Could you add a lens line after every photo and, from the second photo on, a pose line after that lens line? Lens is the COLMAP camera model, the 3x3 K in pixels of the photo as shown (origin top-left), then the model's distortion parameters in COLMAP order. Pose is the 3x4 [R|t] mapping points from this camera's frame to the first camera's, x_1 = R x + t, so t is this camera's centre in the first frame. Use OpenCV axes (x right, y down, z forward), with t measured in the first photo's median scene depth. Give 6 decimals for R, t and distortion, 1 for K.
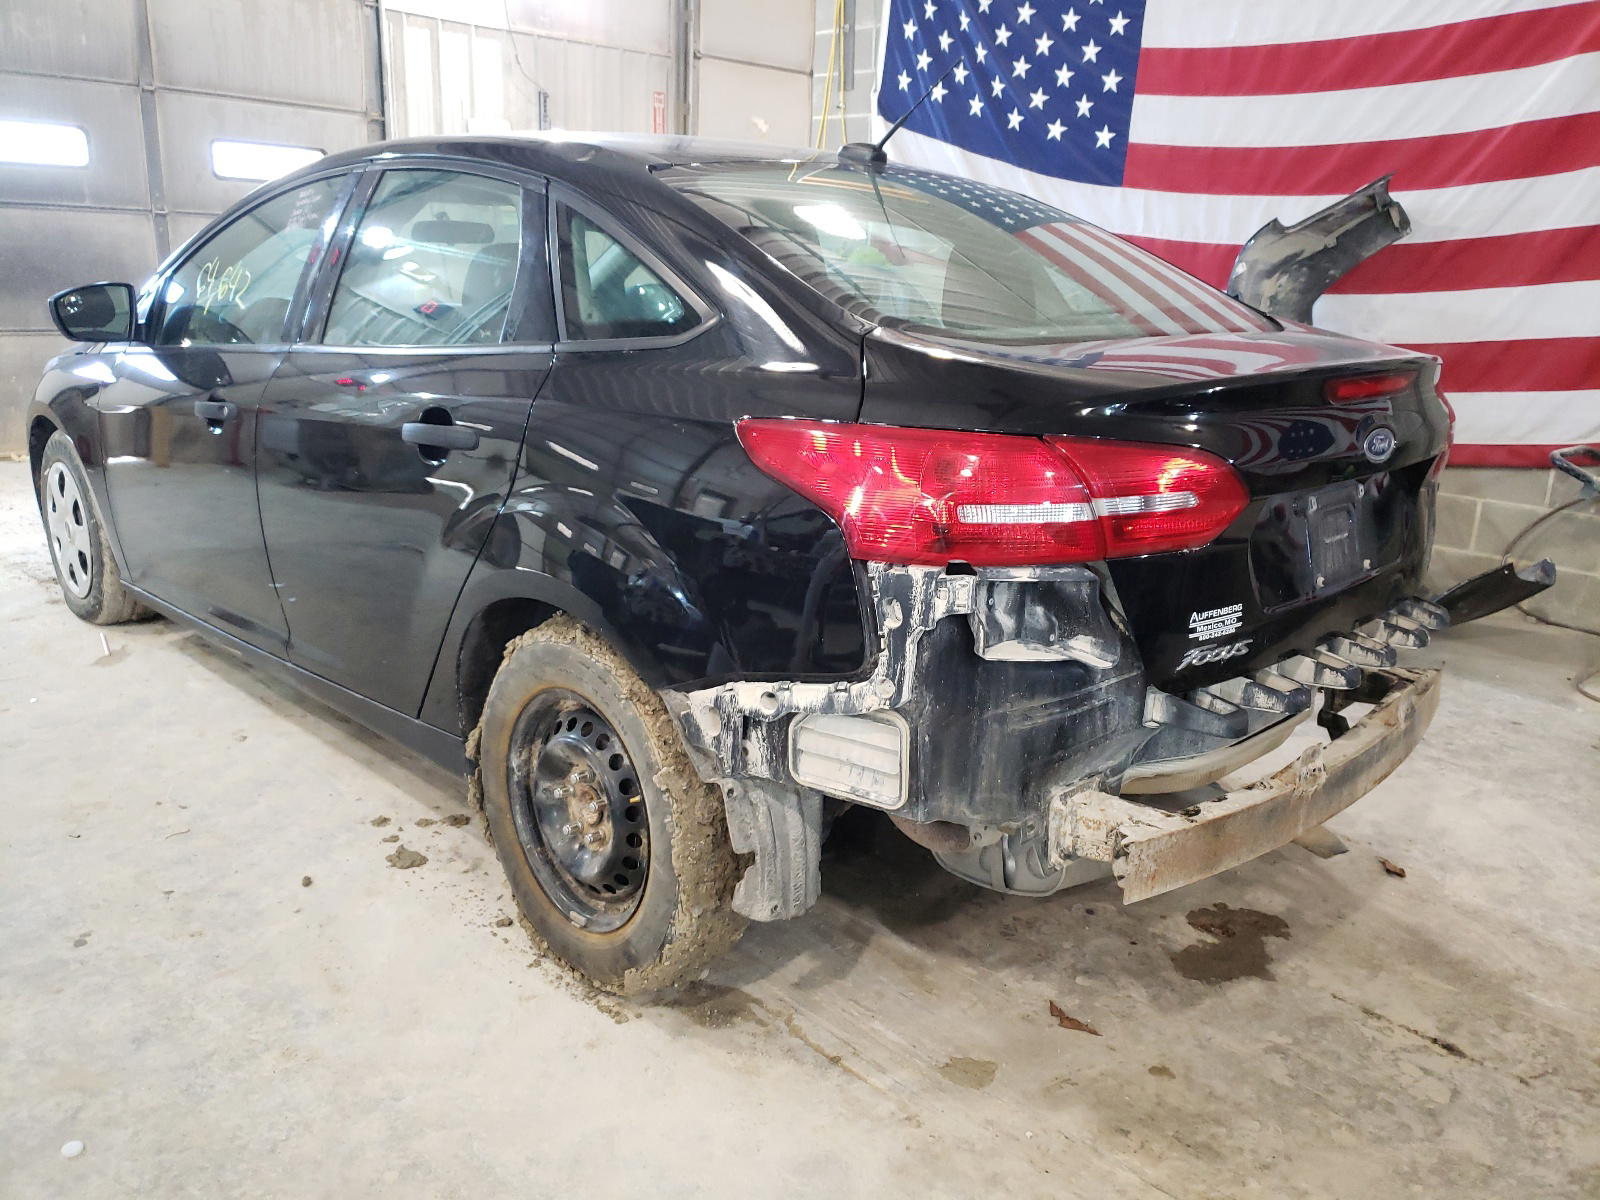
lens RADIAL K [[1224.8, 0, 822.6], [0, 1224.8, 488.9], [0, 0, 1]] dist [0.058301, -0.047810]
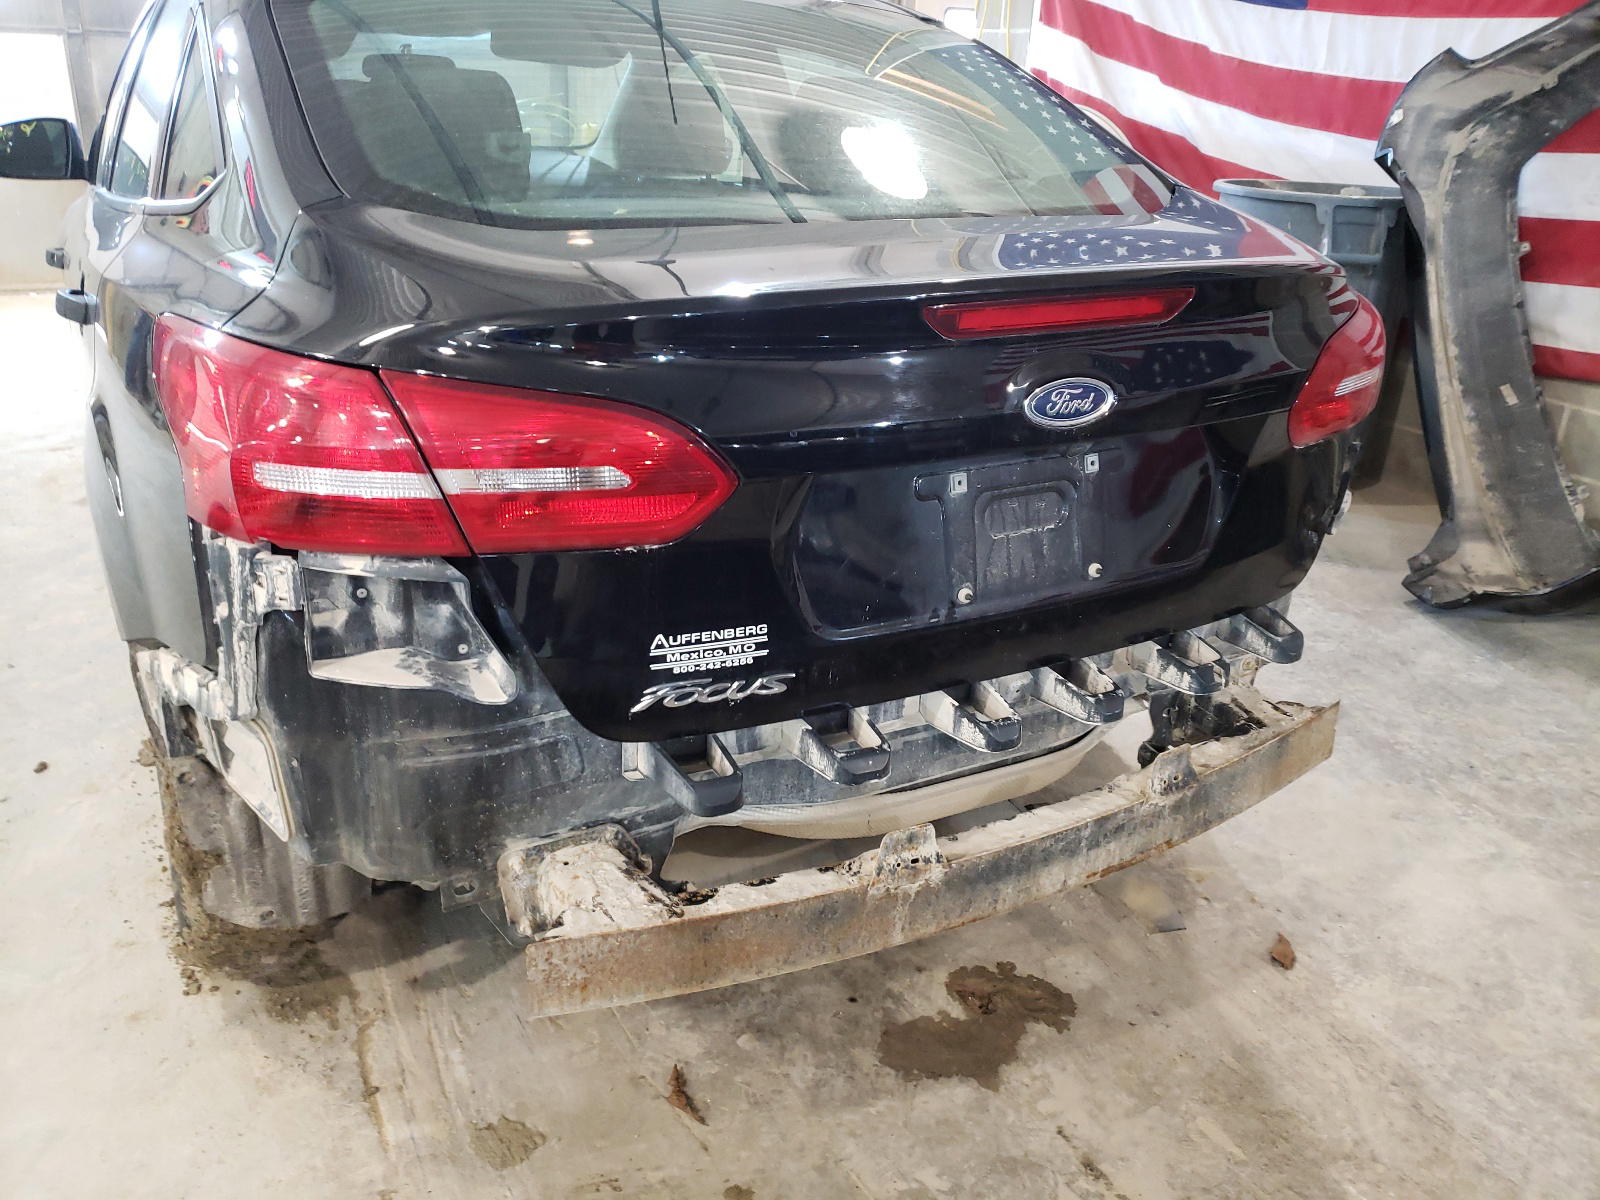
lens RADIAL K [[1224.8, 0, 849.0], [0, 1224.8, 475.7], [0, 0, 1]] dist [0.058301, -0.047810]
pose [[0.960813, 0.085563, -0.263661, 0.522370], [-0.055825, 0.991408, 0.118297, -0.068569], [0.271517, -0.098942, 0.957334, 0.341211]]
